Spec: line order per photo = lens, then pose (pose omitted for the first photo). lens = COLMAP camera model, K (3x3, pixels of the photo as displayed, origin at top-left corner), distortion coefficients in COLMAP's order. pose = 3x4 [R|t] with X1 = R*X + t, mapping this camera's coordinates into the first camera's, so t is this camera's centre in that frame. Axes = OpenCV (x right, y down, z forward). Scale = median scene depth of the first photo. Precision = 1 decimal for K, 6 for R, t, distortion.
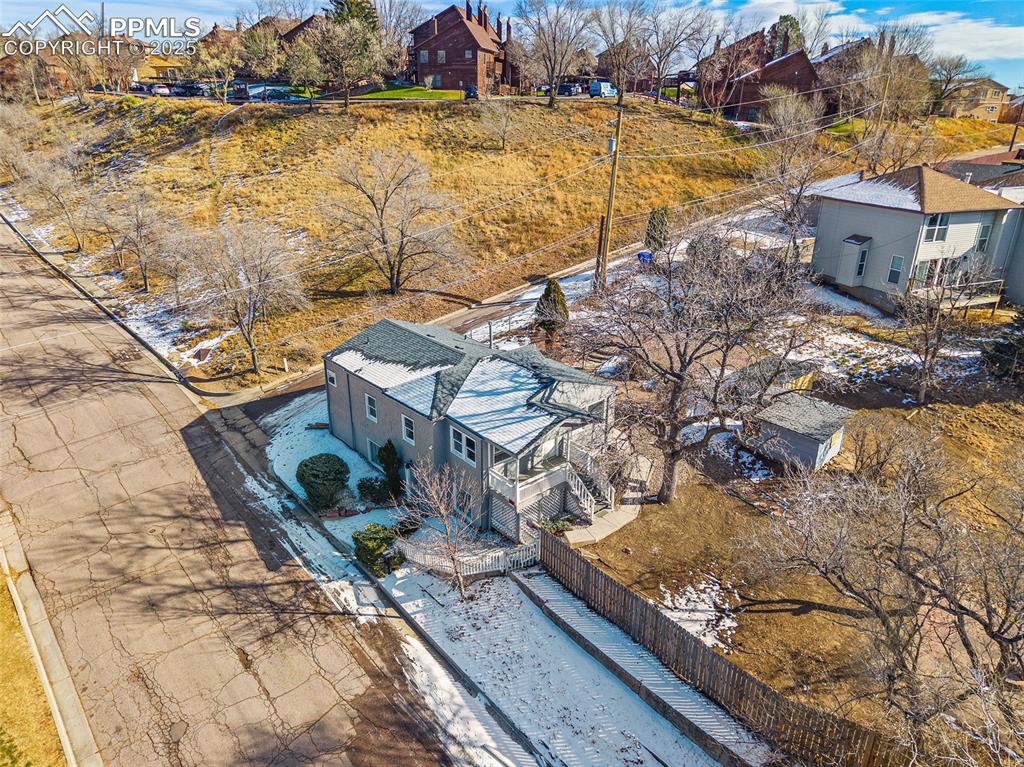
lens RADIAL K [[709.4, 0, 512.0], [0, 709.4, 383.5], [0, 0, 1]] dist [-0.001961, -0.001844]
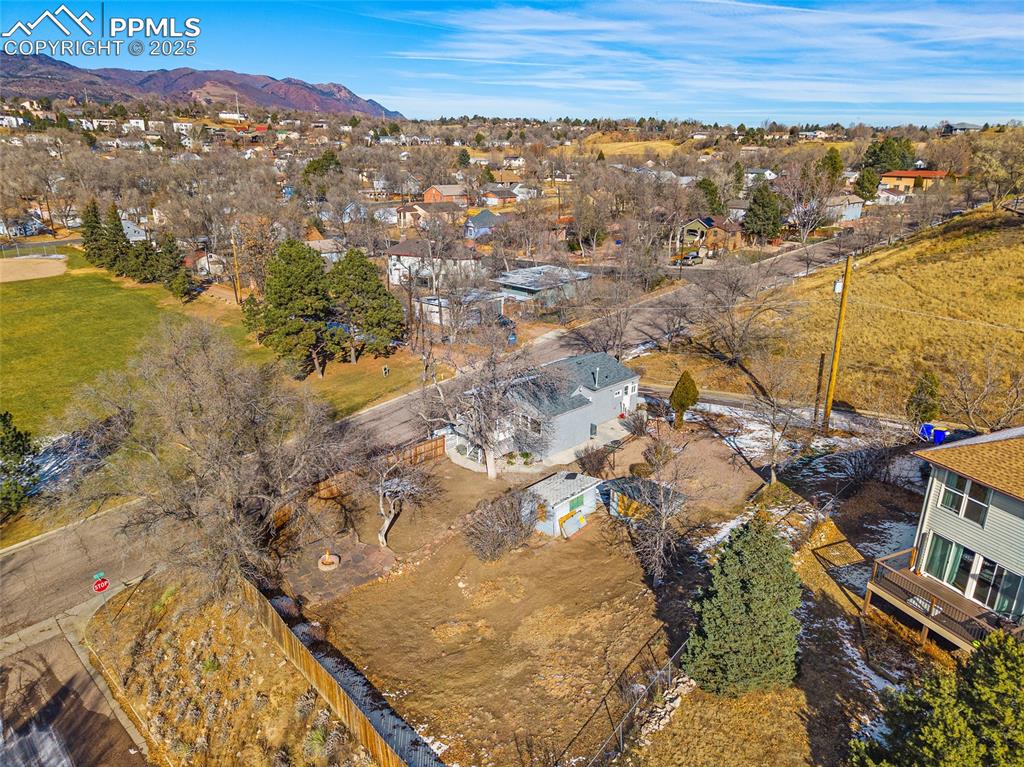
lens RADIAL K [[698.5, 0, 512.0], [0, 698.5, 383.5], [0, 0, 1]] dist [0.001448, -0.000986]
pose [[0.071829, 0.312652, -0.947148, 1.562591], [-0.371269, 0.889744, 0.265547, -0.448205], [0.925743, 0.332573, 0.179988, 0.676239]]
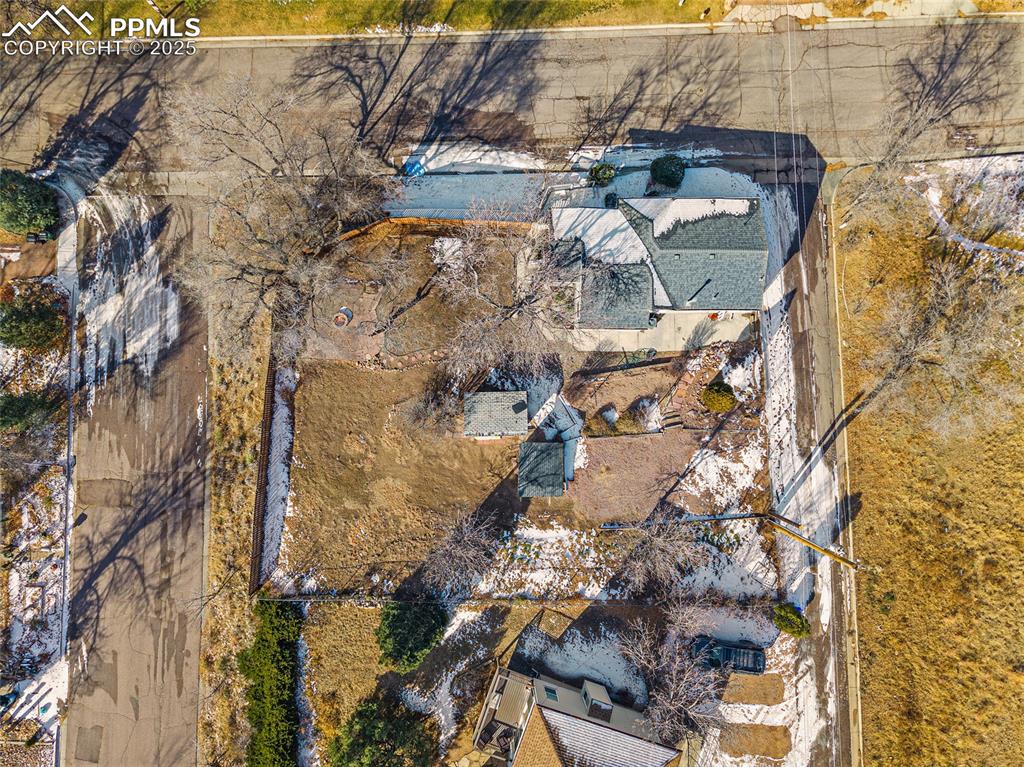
lens RADIAL K [[647.7, 0, 512.0], [0, 647.7, 383.5], [0, 0, 1]] dist [0.017150, -0.021987]
pose [[-0.655121, 0.754981, -0.028643, 0.385902], [-0.318879, -0.241934, 0.916397, -1.260895], [0.684933, 0.609485, 0.399243, 0.466919]]
